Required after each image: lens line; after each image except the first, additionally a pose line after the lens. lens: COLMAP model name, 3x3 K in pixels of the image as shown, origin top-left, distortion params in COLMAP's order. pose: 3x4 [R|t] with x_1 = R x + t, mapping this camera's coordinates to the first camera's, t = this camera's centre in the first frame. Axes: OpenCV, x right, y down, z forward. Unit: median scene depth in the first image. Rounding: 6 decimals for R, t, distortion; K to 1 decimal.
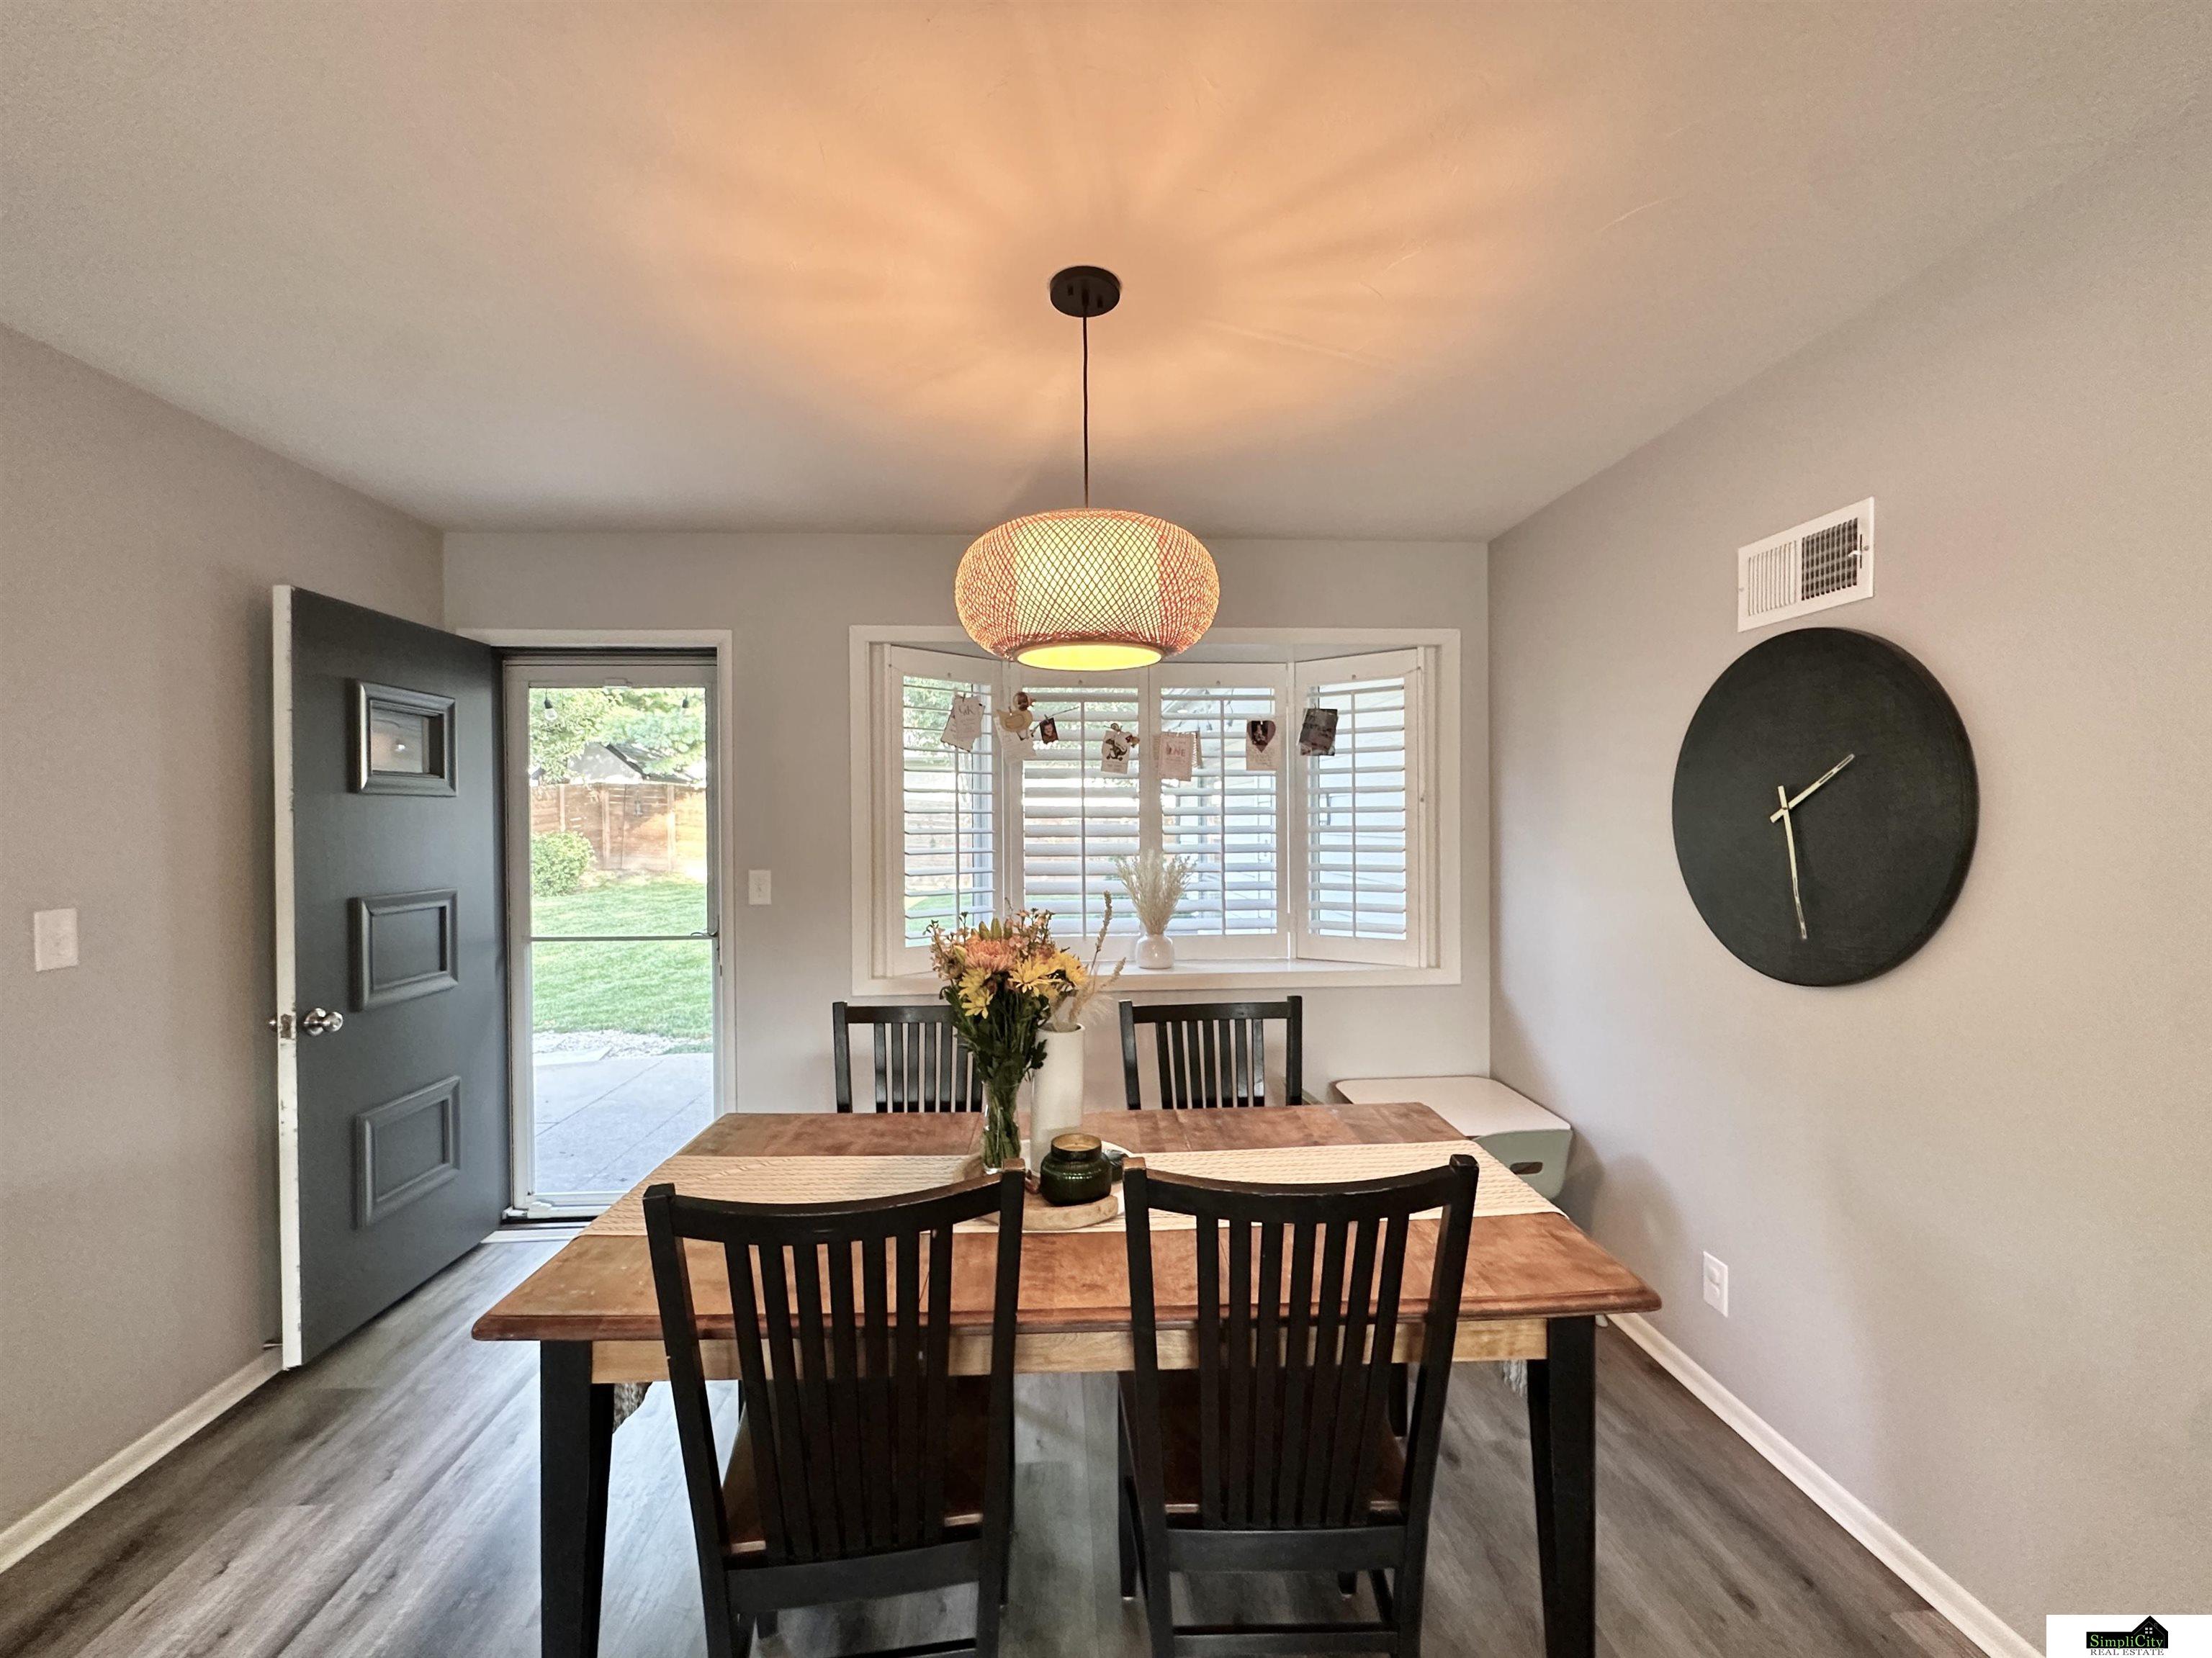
lens RADIAL K [[928.7, 0, 1106.0], [0, 928.7, 829.0], [0, 0, 1]] dist [0.000922, 0.000216]
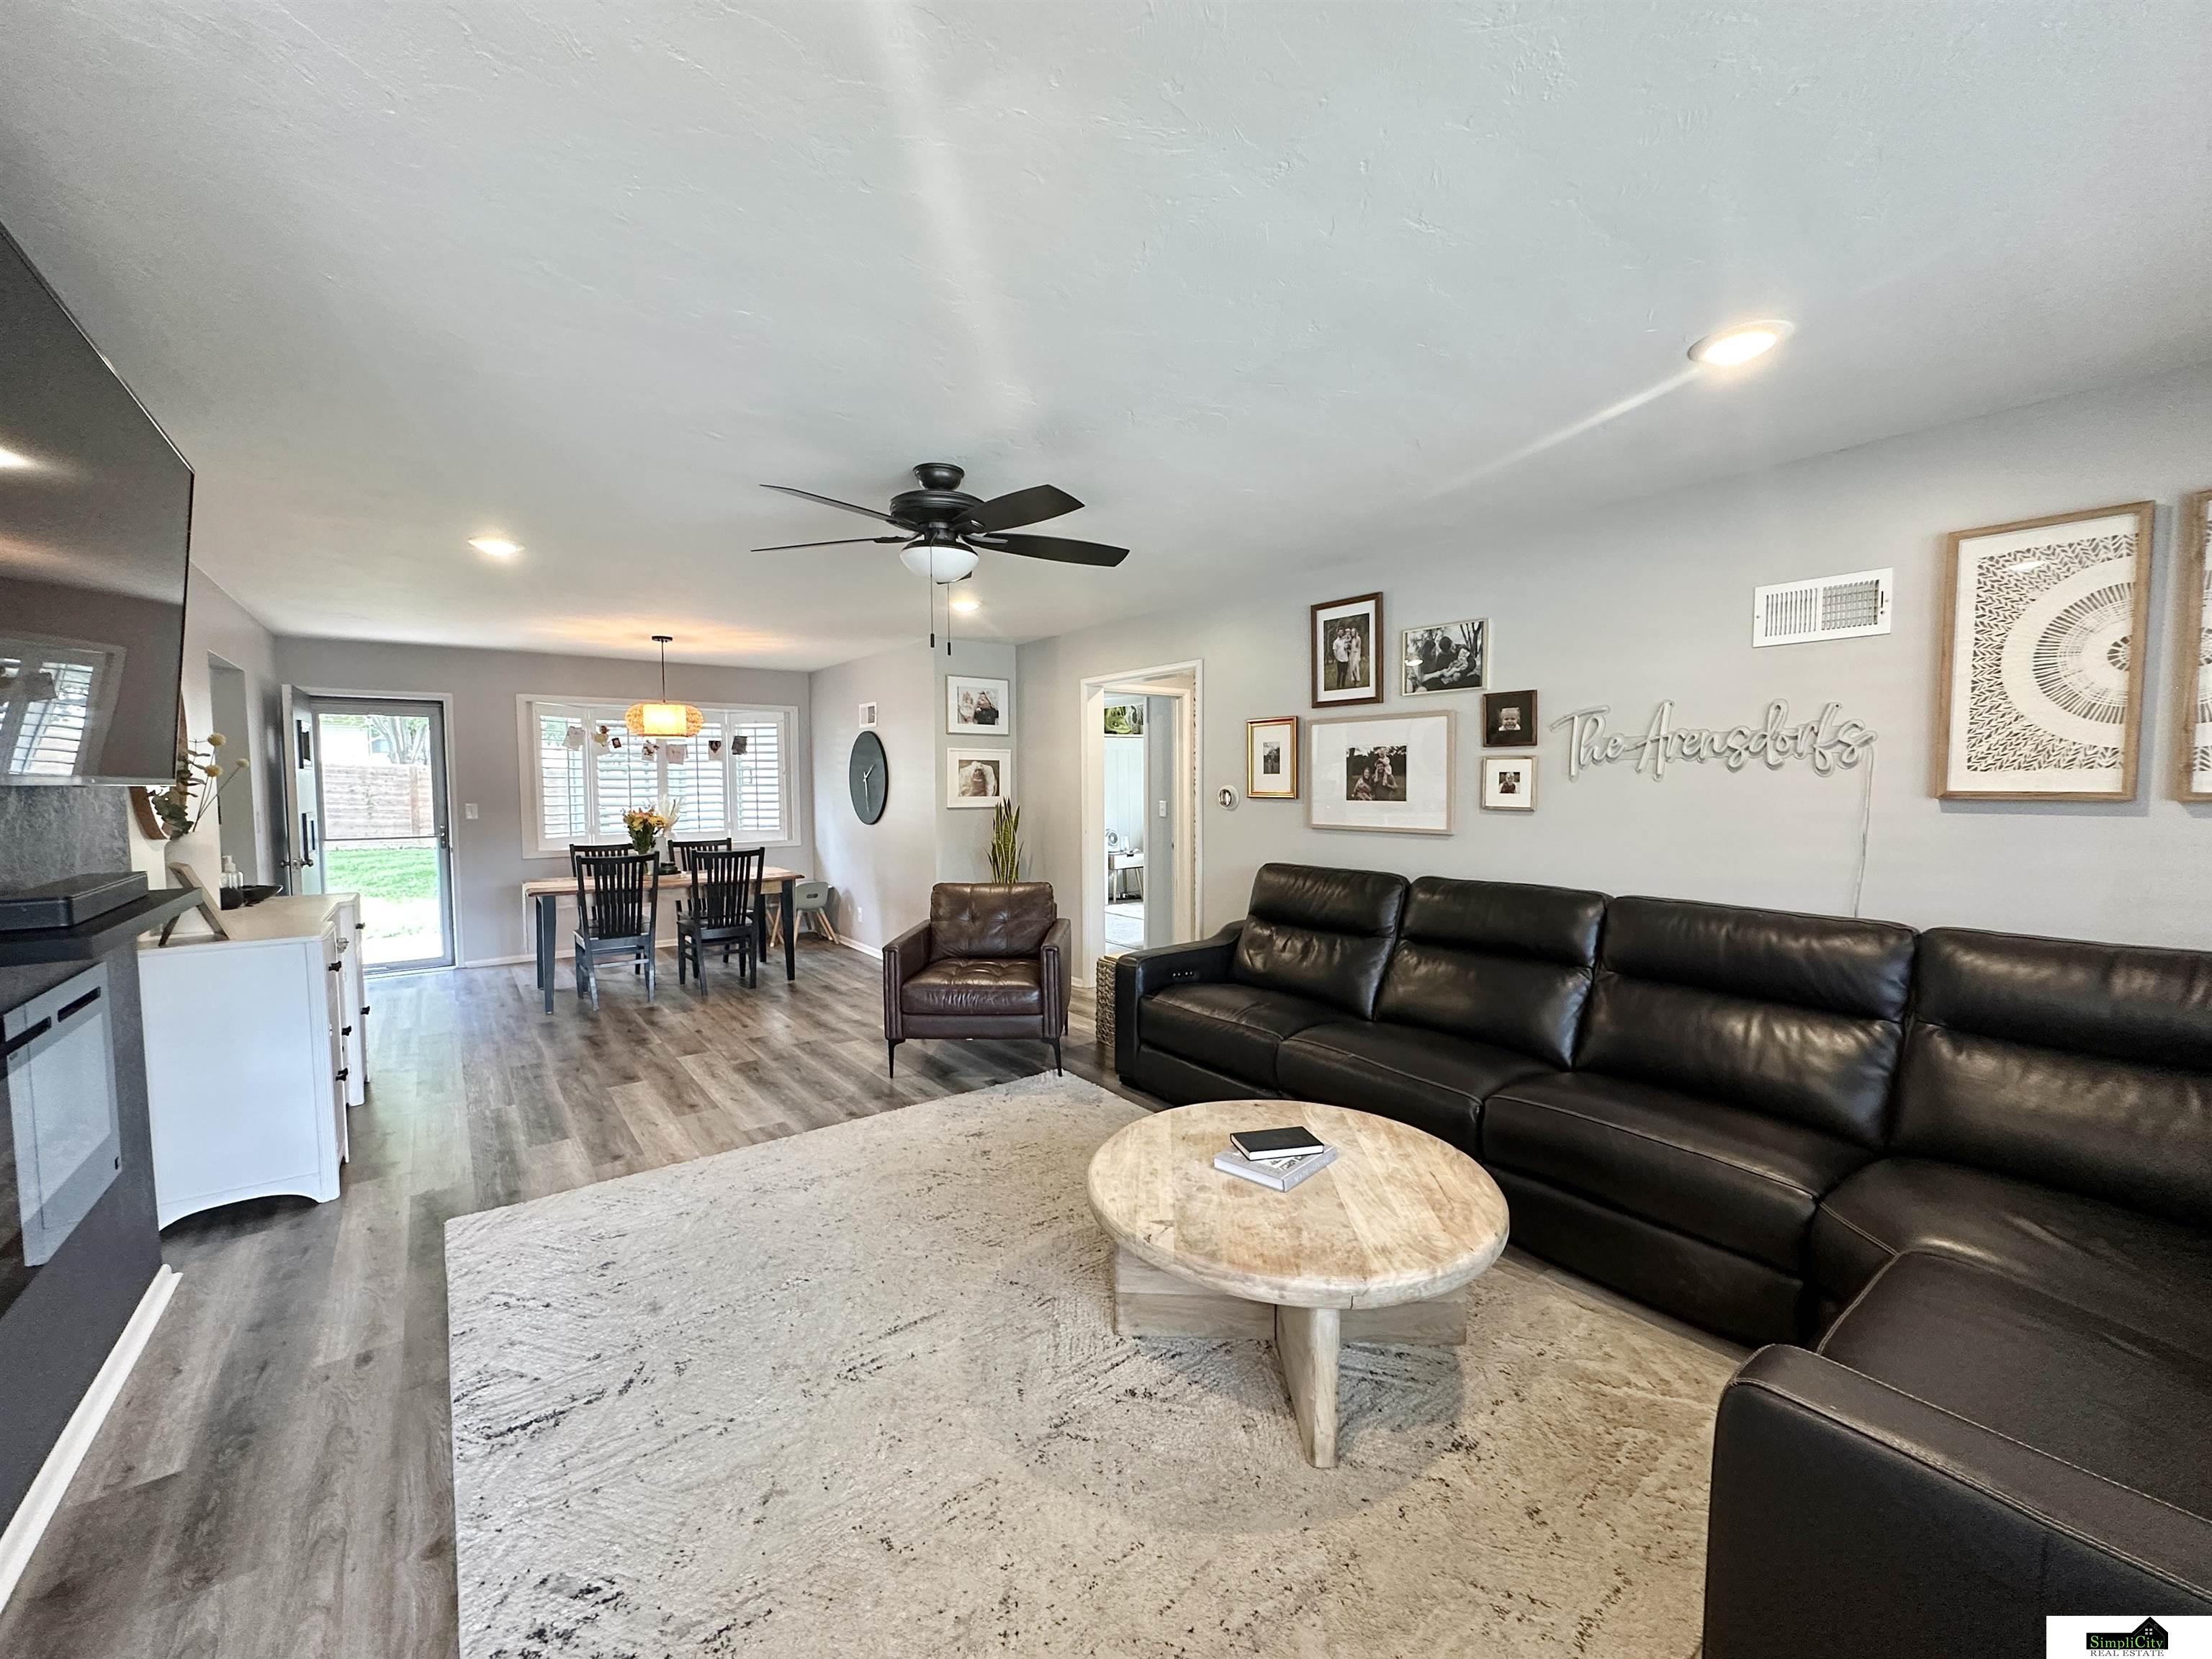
lens RADIAL K [[889.7, 0, 1106.0], [0, 889.7, 829.5], [0, 0, 1]] dist [0.000482, 0.000197]
pose [[0.837152, -0.028145, 0.546245, -0.258566], [0.005589, 0.999063, 0.042911, 0.023252], [-0.546941, -0.032870, 0.836525, -1.540801]]
